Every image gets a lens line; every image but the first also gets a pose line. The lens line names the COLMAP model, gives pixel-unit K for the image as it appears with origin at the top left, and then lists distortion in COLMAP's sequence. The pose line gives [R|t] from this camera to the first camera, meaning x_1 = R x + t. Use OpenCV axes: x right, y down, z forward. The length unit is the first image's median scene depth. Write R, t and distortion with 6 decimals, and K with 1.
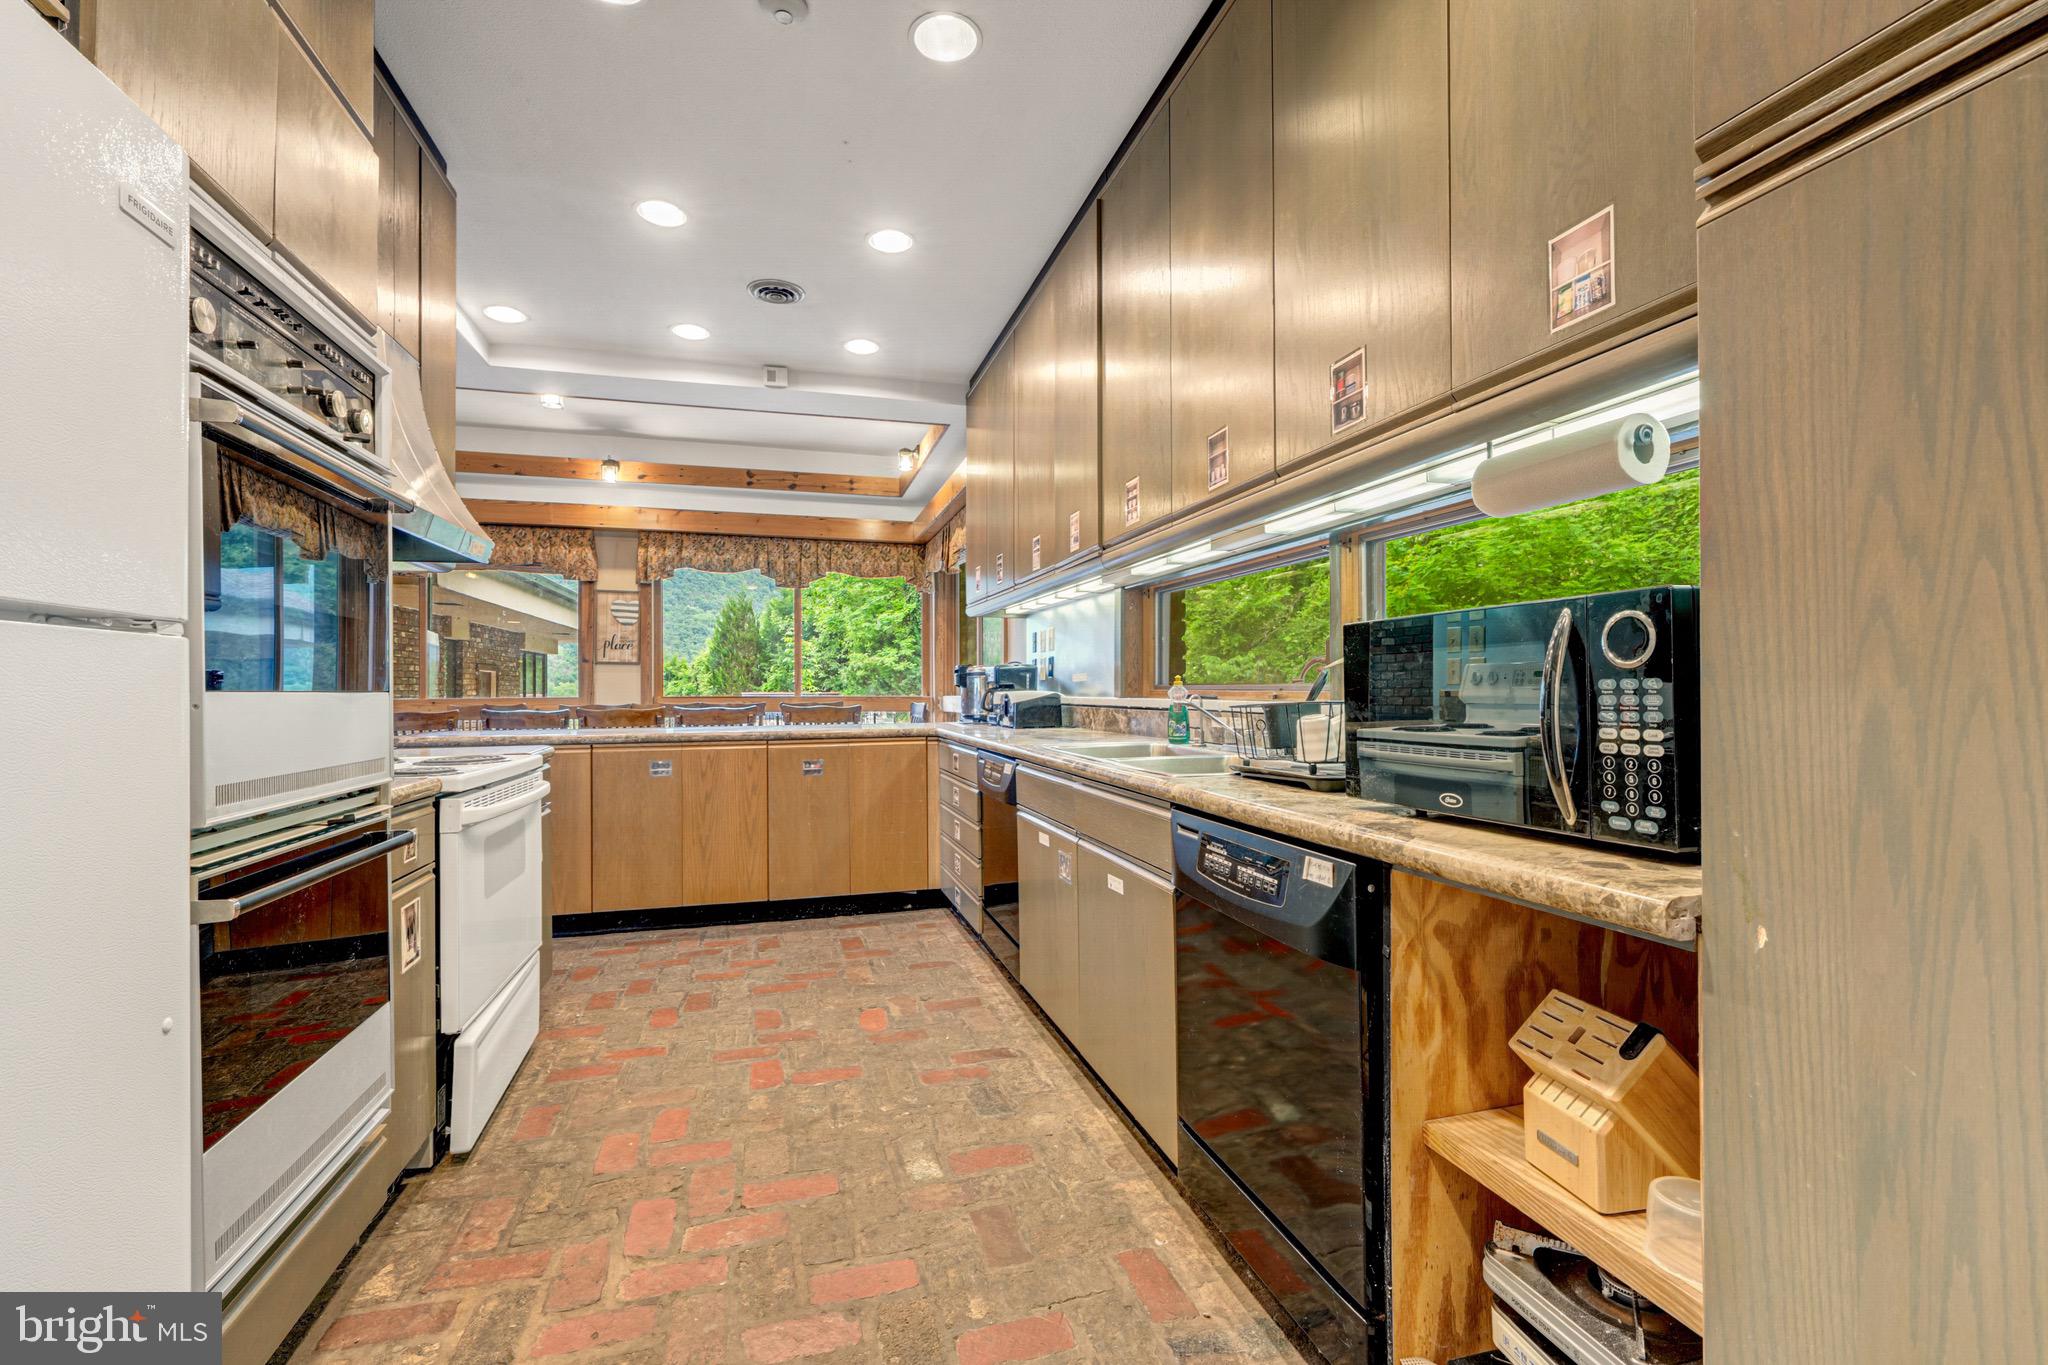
lens RADIAL K [[888.1, 0, 1022.2], [0, 888.1, 674.4], [0, 0, 1]] dist [-0.000503, 0.000157]
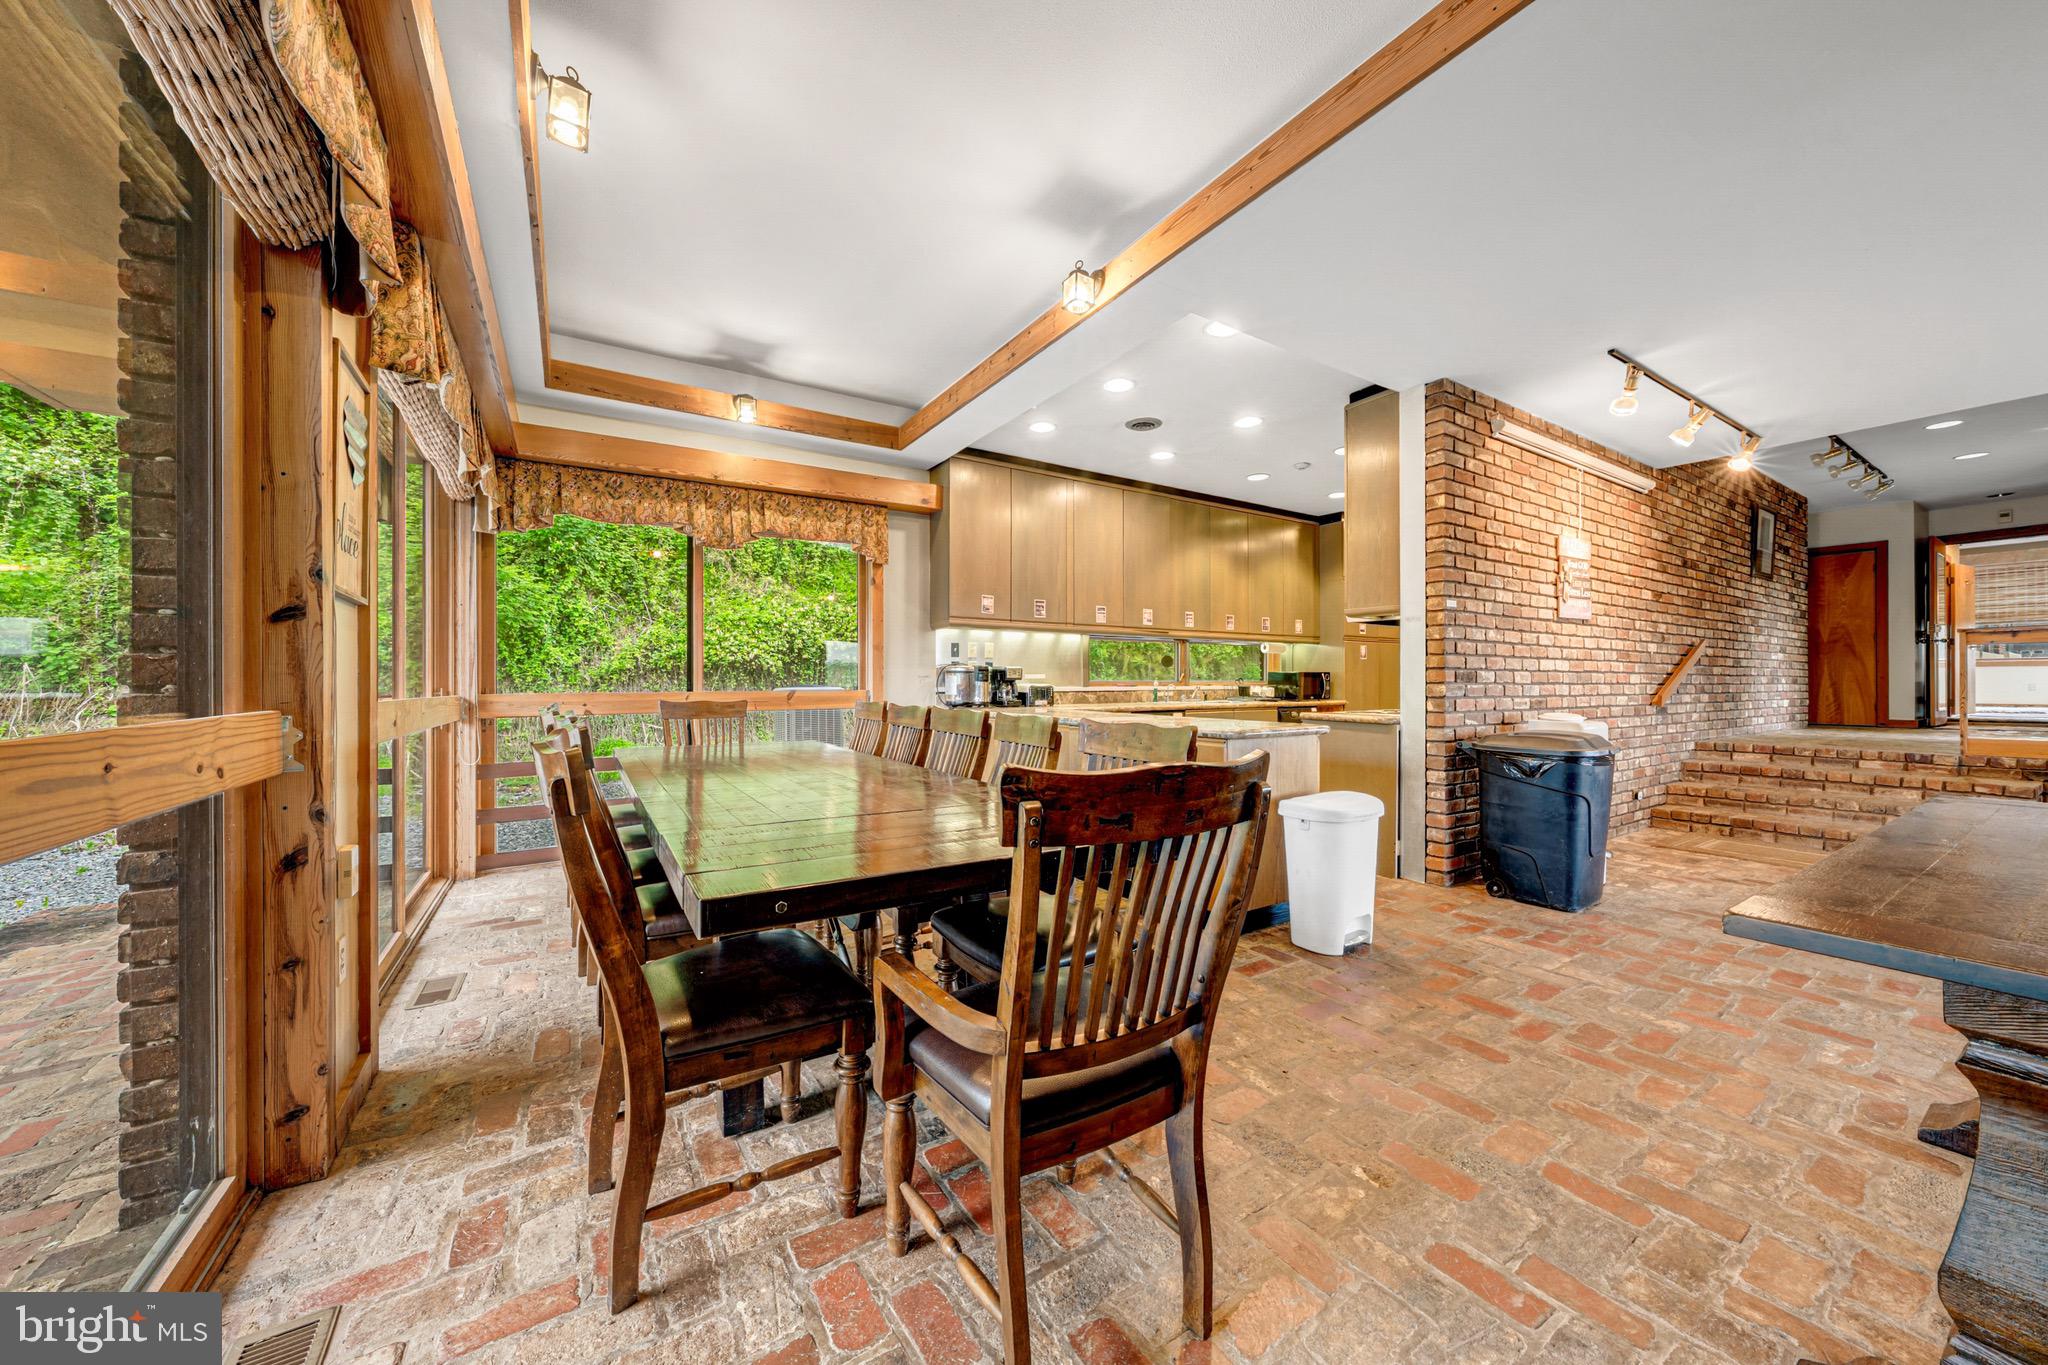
lens RADIAL K [[711.2, 0, 1027.1], [0, 711.2, 678.6], [0, 0, 1]] dist [-0.000318, 0.000017]
pose [[-0.292566, 0.009922, 0.956194, -1.792207], [-0.012871, 0.999815, -0.014313, 0.039008], [-0.956159, -0.016495, -0.292384, 1.990655]]
